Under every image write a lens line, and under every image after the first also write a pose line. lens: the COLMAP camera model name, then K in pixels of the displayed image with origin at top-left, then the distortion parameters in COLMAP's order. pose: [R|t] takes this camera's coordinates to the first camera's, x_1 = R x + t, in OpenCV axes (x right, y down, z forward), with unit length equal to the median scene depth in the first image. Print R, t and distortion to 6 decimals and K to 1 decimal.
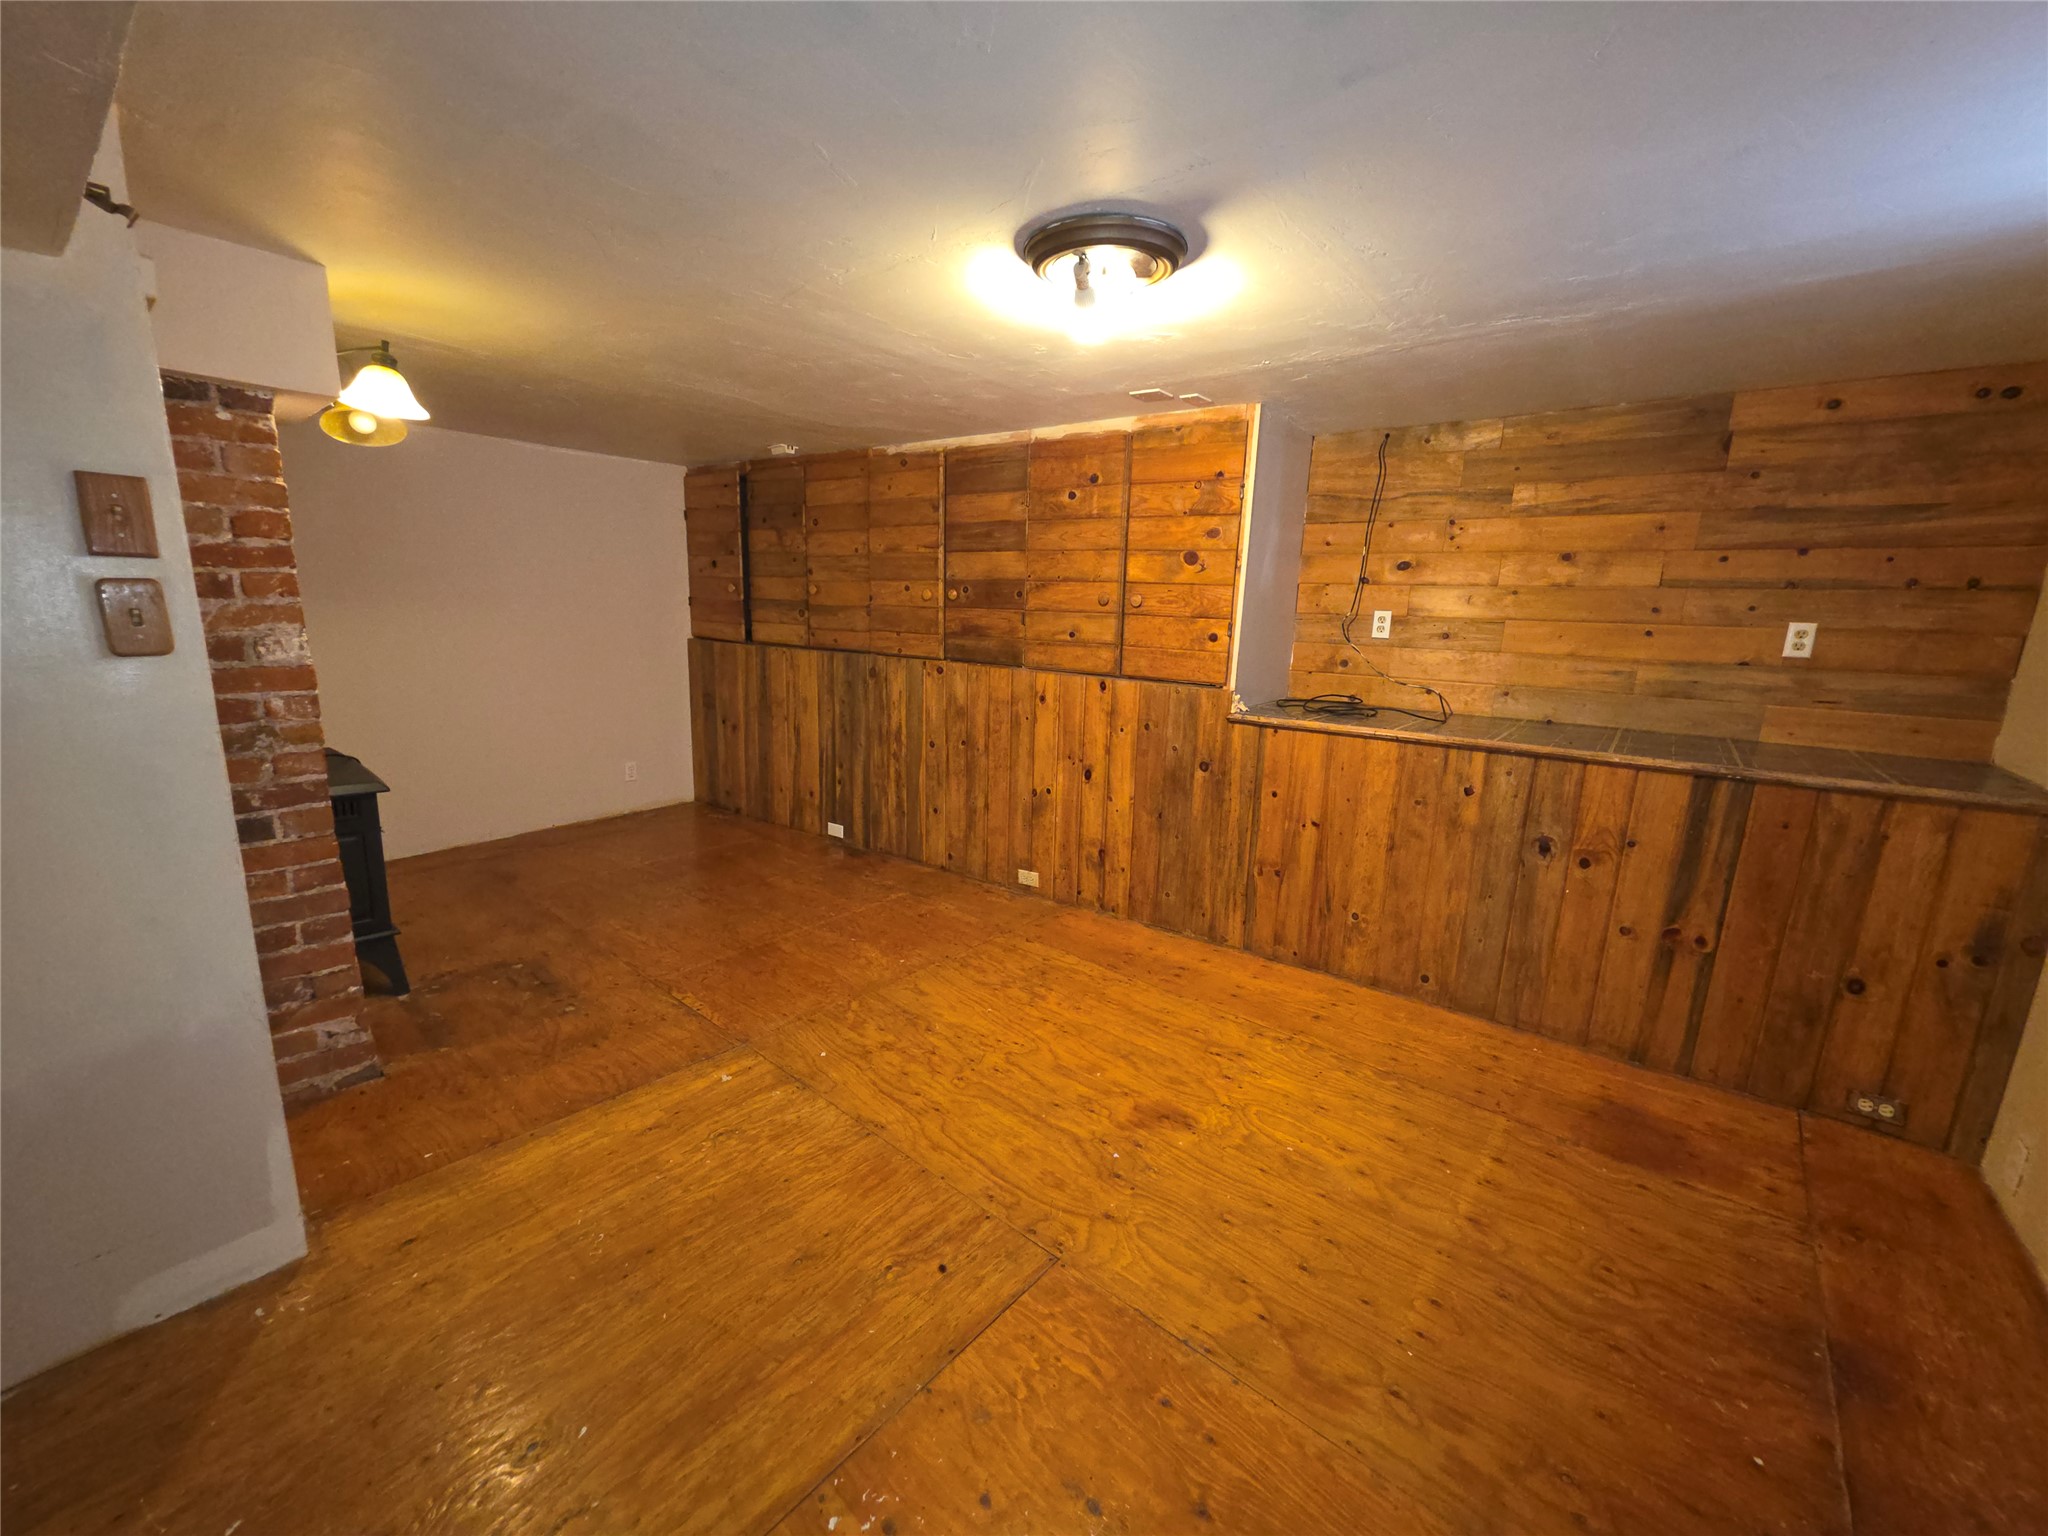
lens RADIAL K [[816.0, 0, 1025.0], [0, 816.0, 770.1], [0, 0, 1]] dist [-0.000407, -0.000048]
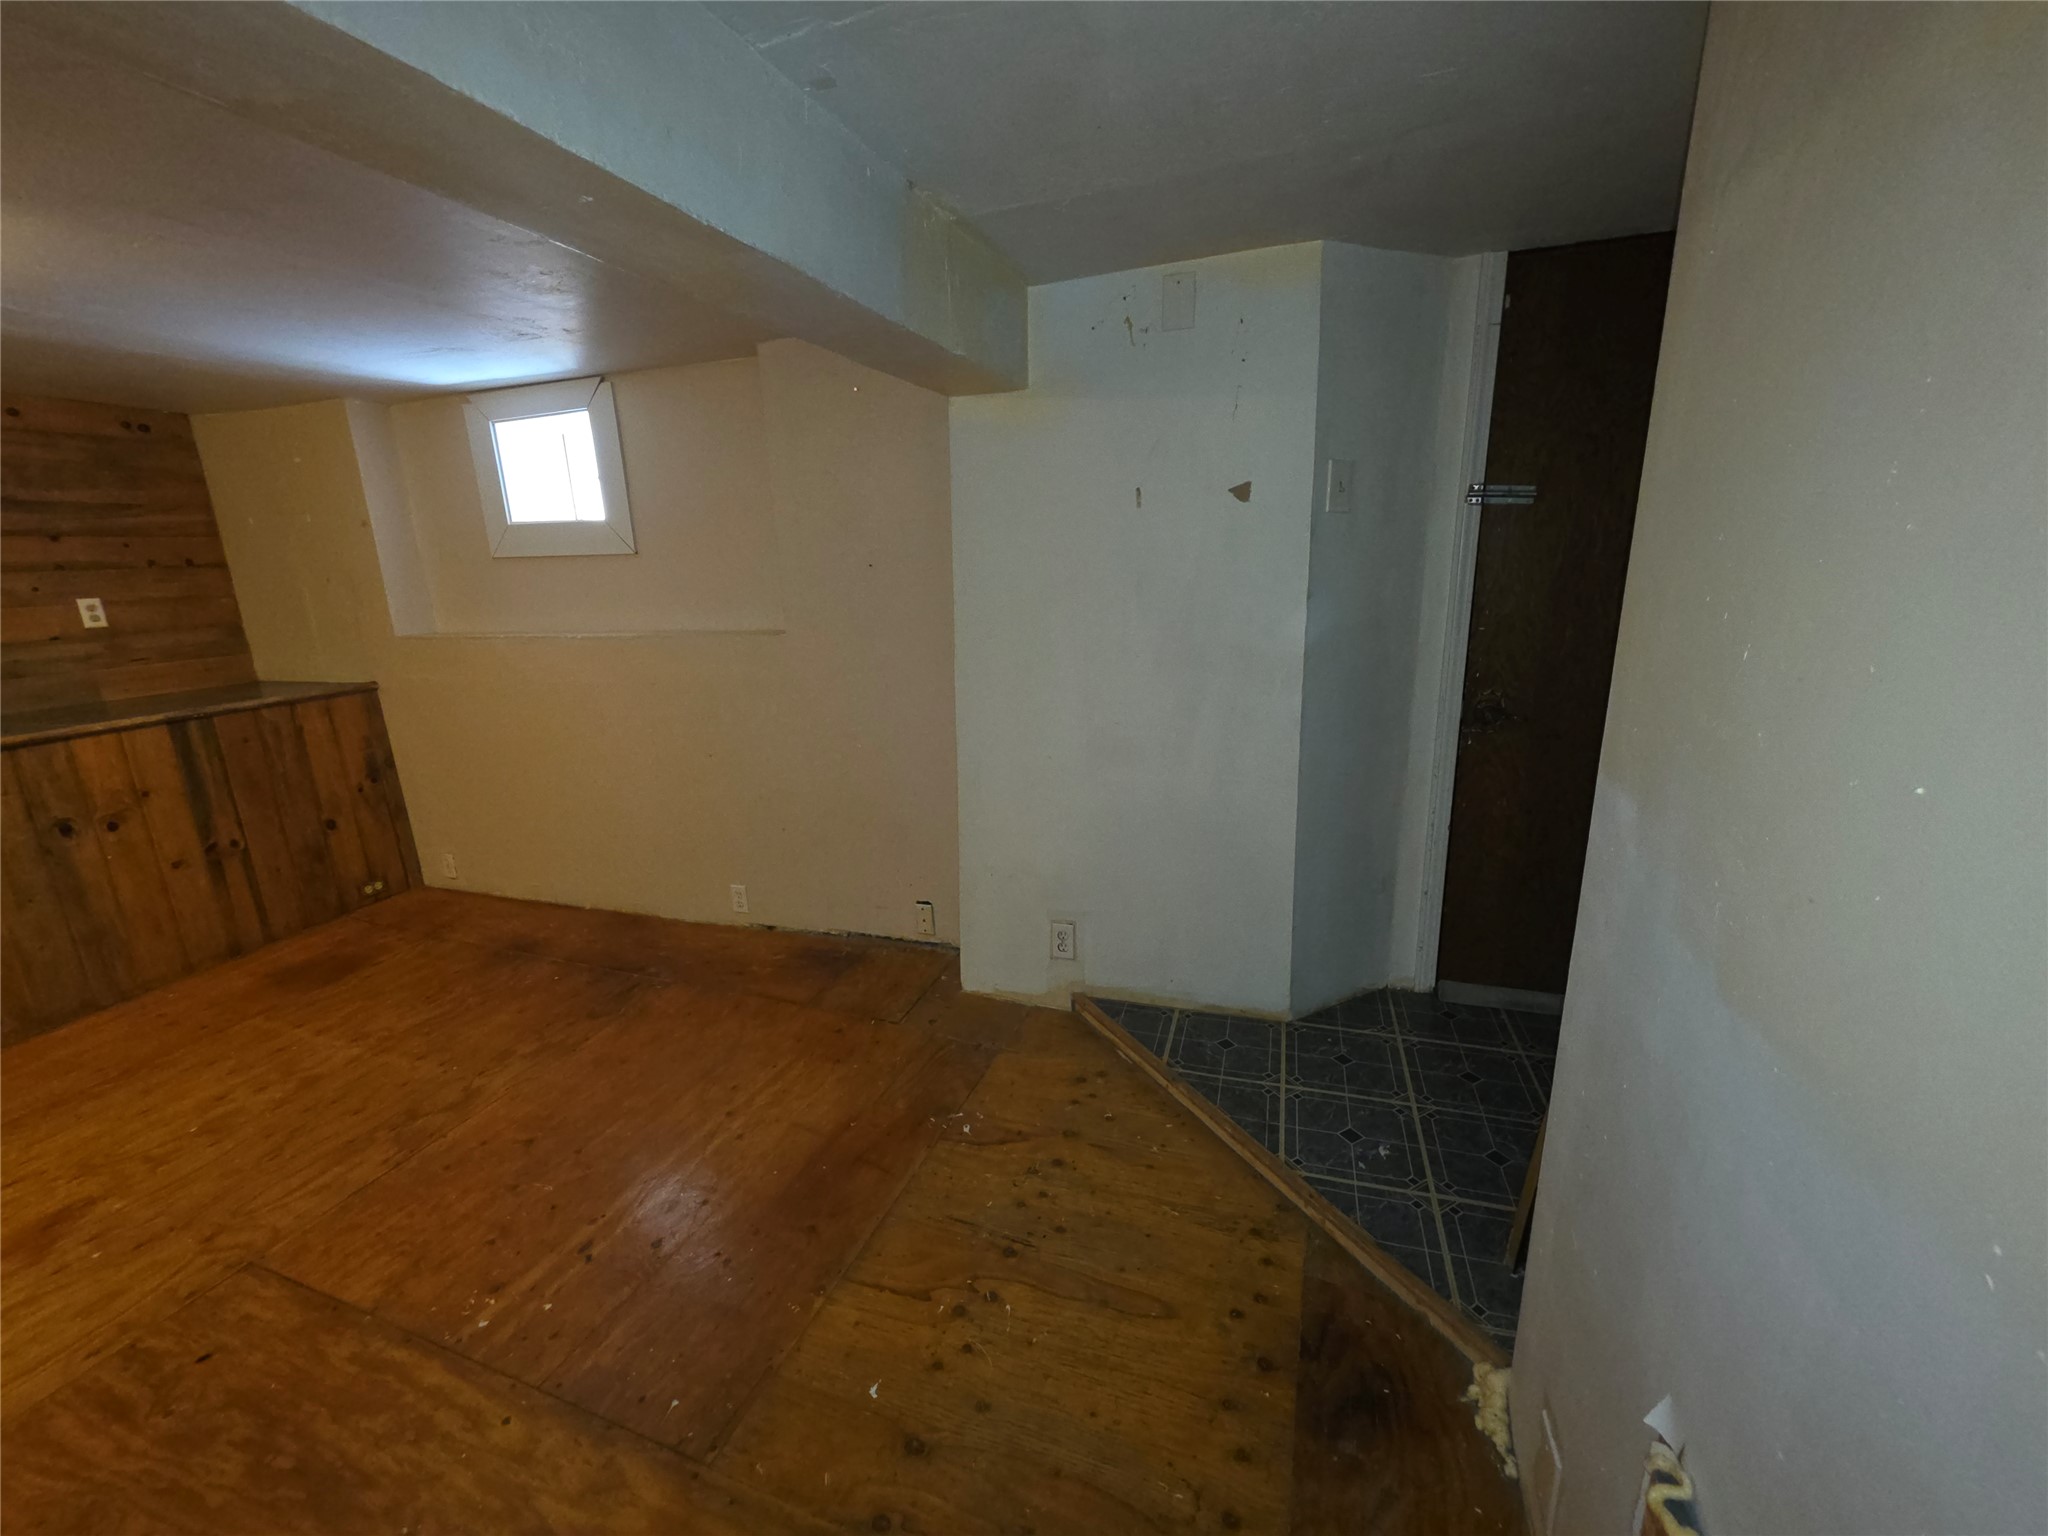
lens RADIAL K [[816.0, 0, 1025.4], [0, 816.0, 766.6], [0, 0, 1]] dist [-0.000407, -0.000048]
pose [[-0.338782, -0.252154, 0.906447, -0.729784], [0.219195, 0.915756, 0.336667, -0.061920], [-0.914976, 0.312745, -0.254971, 0.136067]]
